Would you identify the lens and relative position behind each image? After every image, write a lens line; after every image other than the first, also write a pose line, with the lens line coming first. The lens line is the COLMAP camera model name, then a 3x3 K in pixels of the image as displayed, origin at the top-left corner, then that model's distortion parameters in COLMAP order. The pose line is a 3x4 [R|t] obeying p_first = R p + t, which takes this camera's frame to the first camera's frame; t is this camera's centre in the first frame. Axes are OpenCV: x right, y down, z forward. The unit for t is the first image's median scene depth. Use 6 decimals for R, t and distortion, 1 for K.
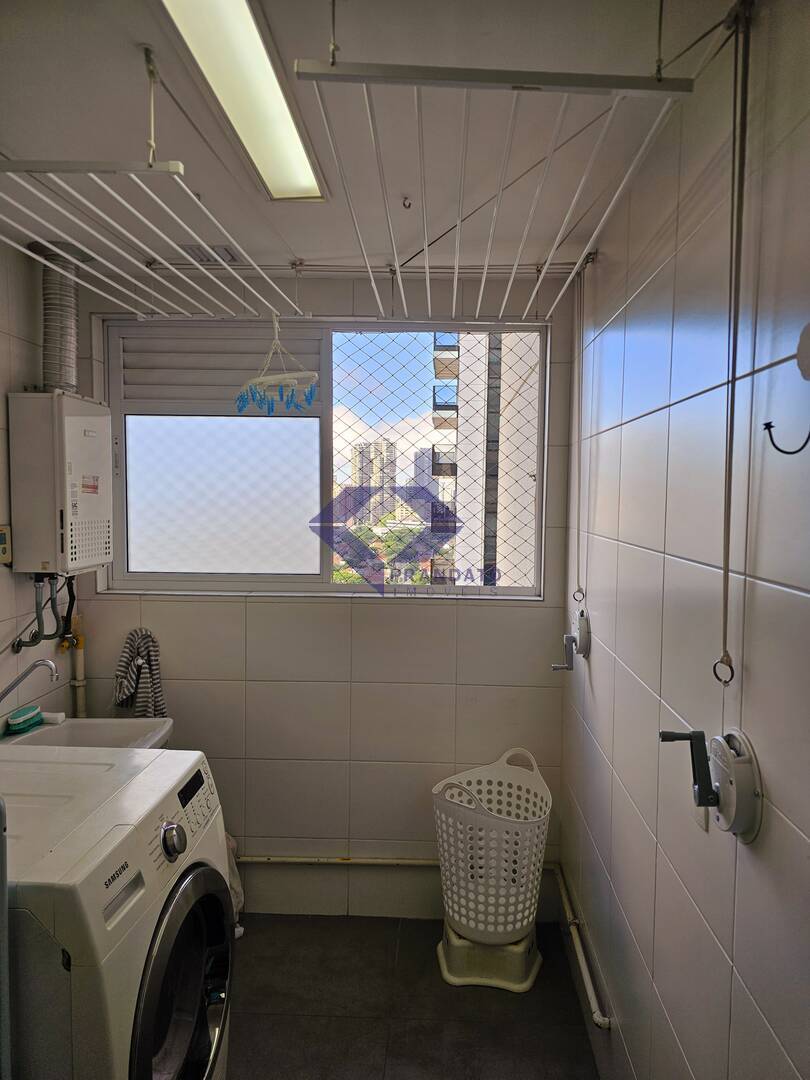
lens RADIAL K [[740.6, 0, 420.9], [0, 740.6, 539.4], [0, 0, 1]] dist [0.028927, -0.003474]
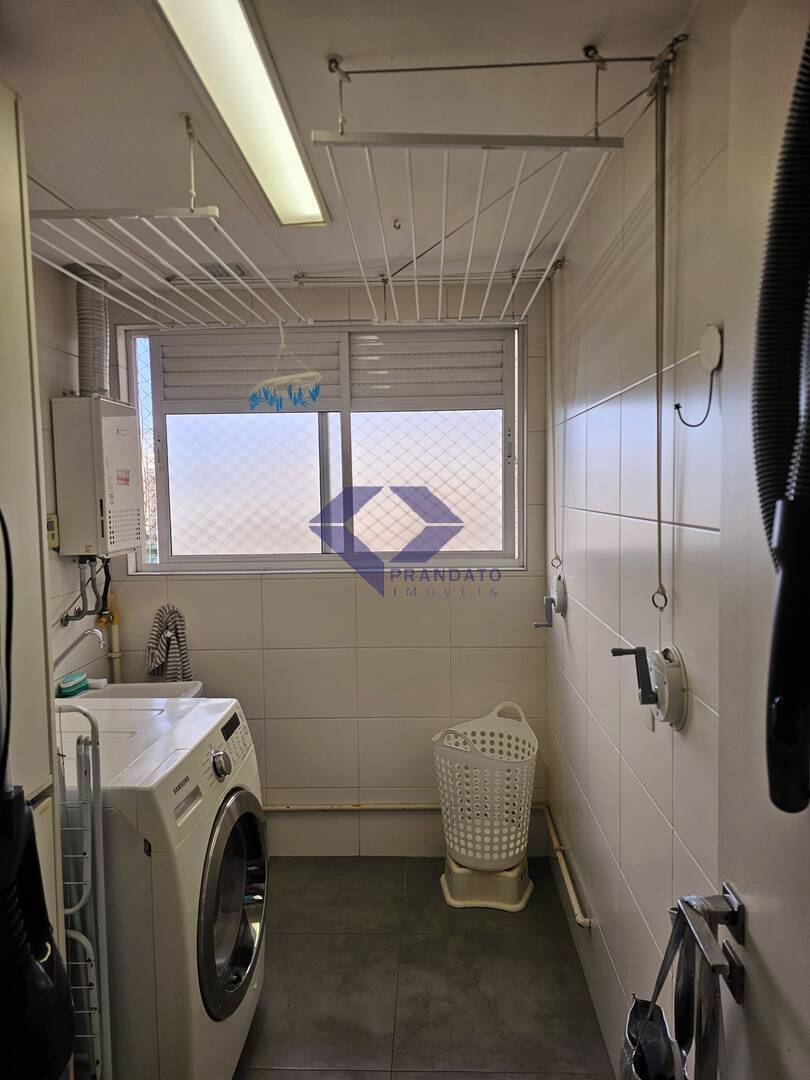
lens RADIAL K [[733.9, 0, 402.4], [0, 733.9, 539.6], [0, 0, 1]] dist [0.078773, -0.067126]
pose [[0.999539, -0.027731, -0.012332, -0.008118], [0.027857, 0.999560, 0.010212, 0.023357], [0.012044, -0.010551, 0.999872, -0.134277]]
